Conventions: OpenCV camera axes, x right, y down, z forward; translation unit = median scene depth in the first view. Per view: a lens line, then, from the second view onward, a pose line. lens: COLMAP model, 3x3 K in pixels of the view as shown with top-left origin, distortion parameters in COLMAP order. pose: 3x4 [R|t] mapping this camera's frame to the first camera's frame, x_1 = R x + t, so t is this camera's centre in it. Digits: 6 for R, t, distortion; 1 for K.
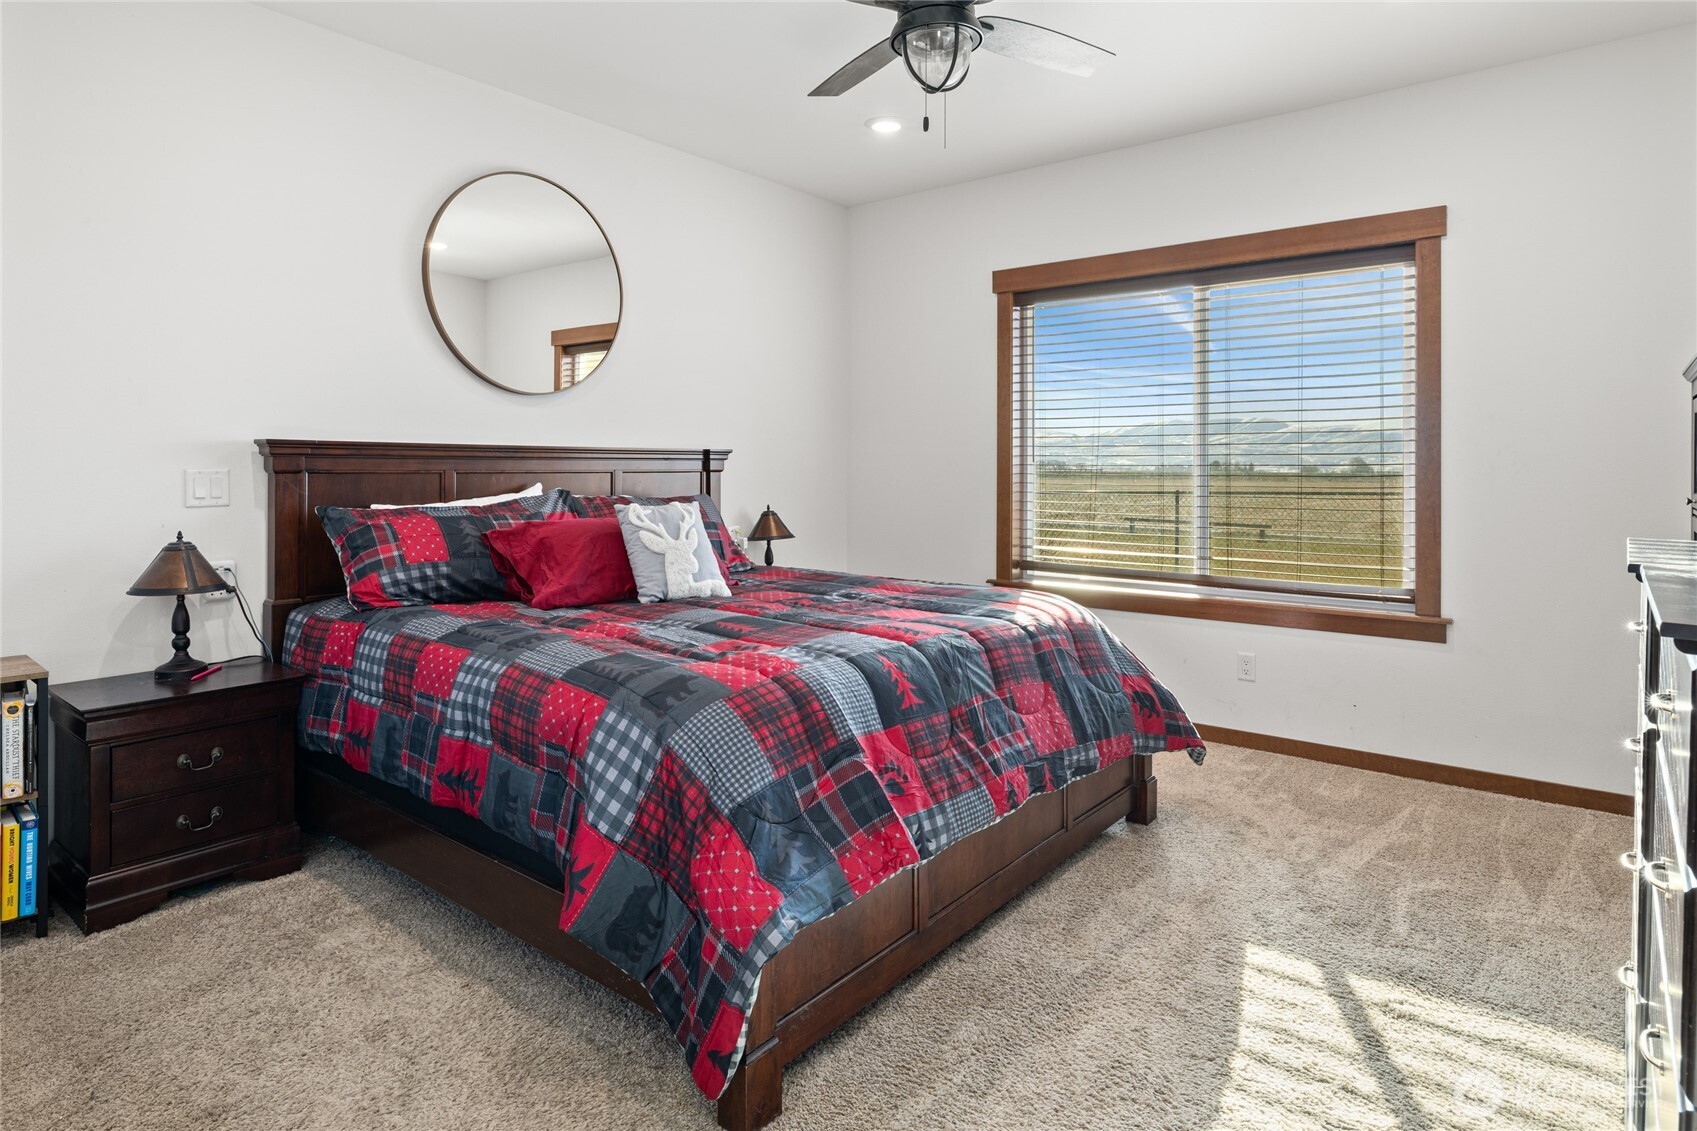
lens RADIAL K [[898.0, 0, 821.7], [0, 898.0, 469.8], [0, 0, 1]] dist [-0.001483, 0.001475]
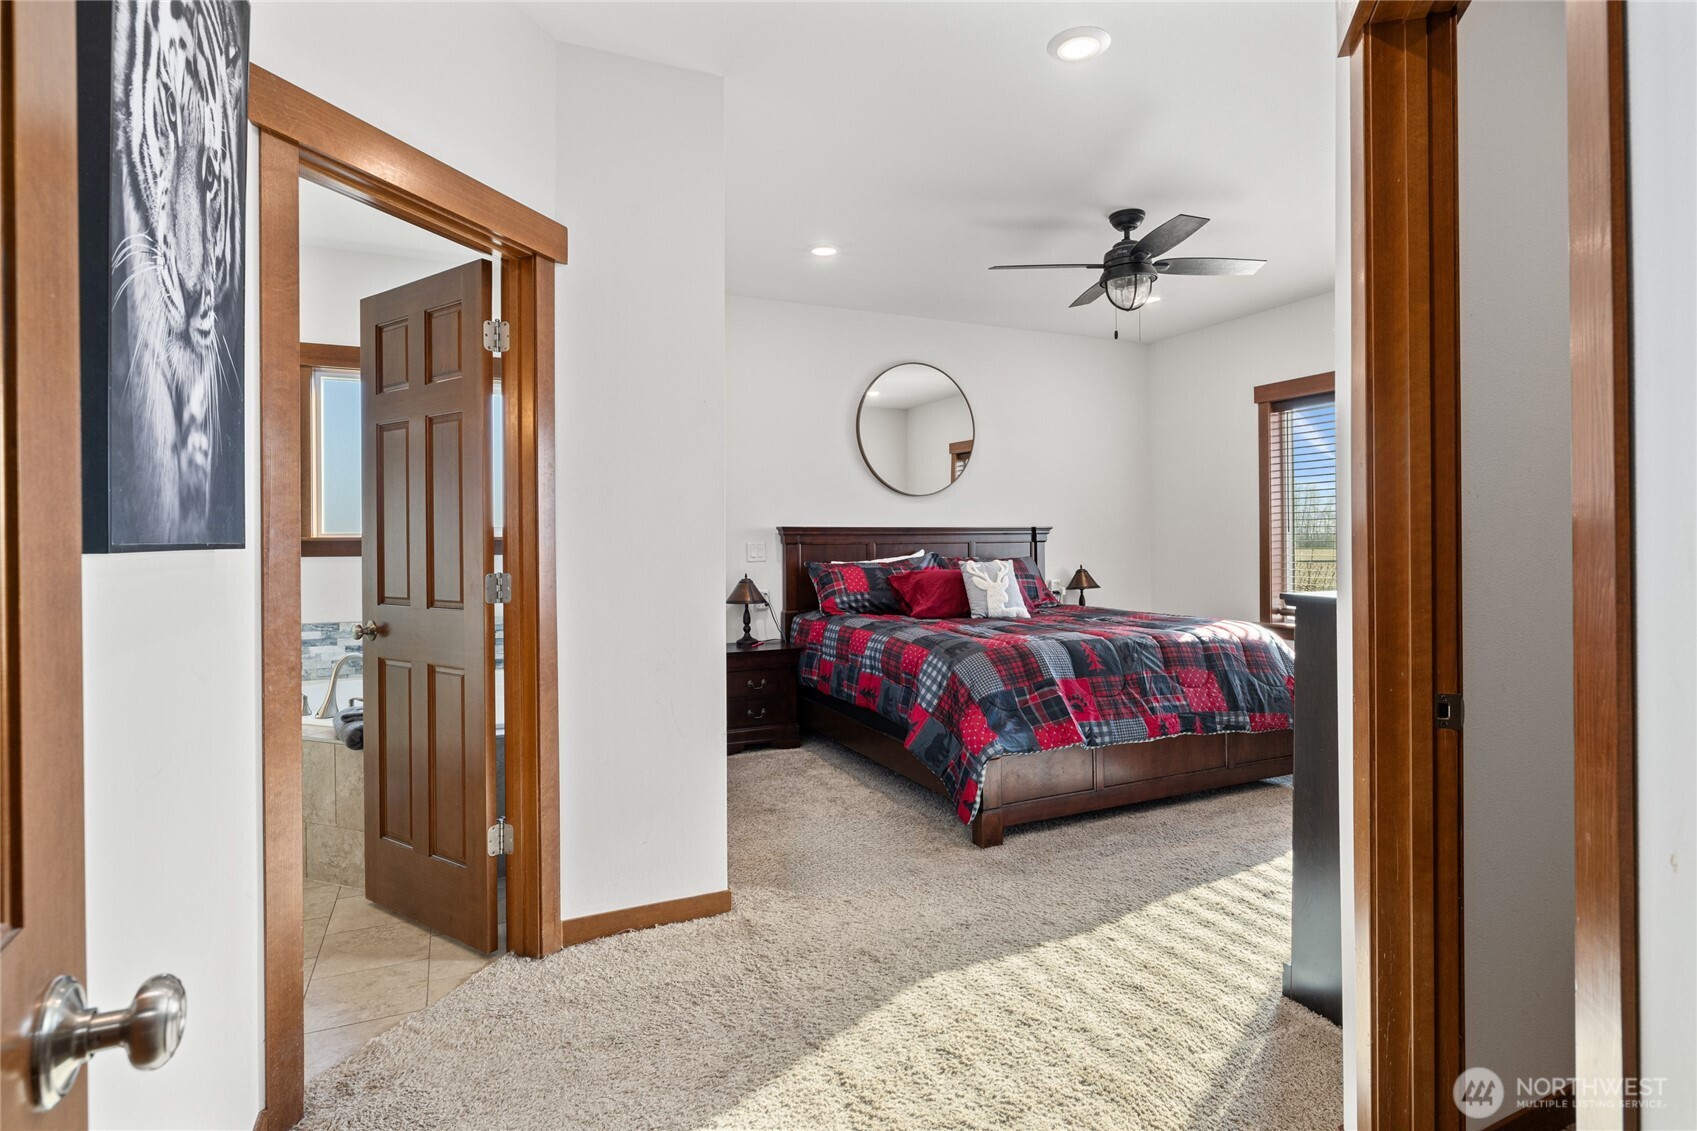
lens RADIAL K [[861.5, 0, 848.2], [0, 861.5, 560.2], [0, 0, 1]] dist [-0.009995, 0.003915]
pose [[0.896613, -0.001294, -0.442813, 0.356933], [0.009279, 0.999831, 0.015866, 0.011023], [0.442718, -0.018335, 0.896473, -0.649601]]
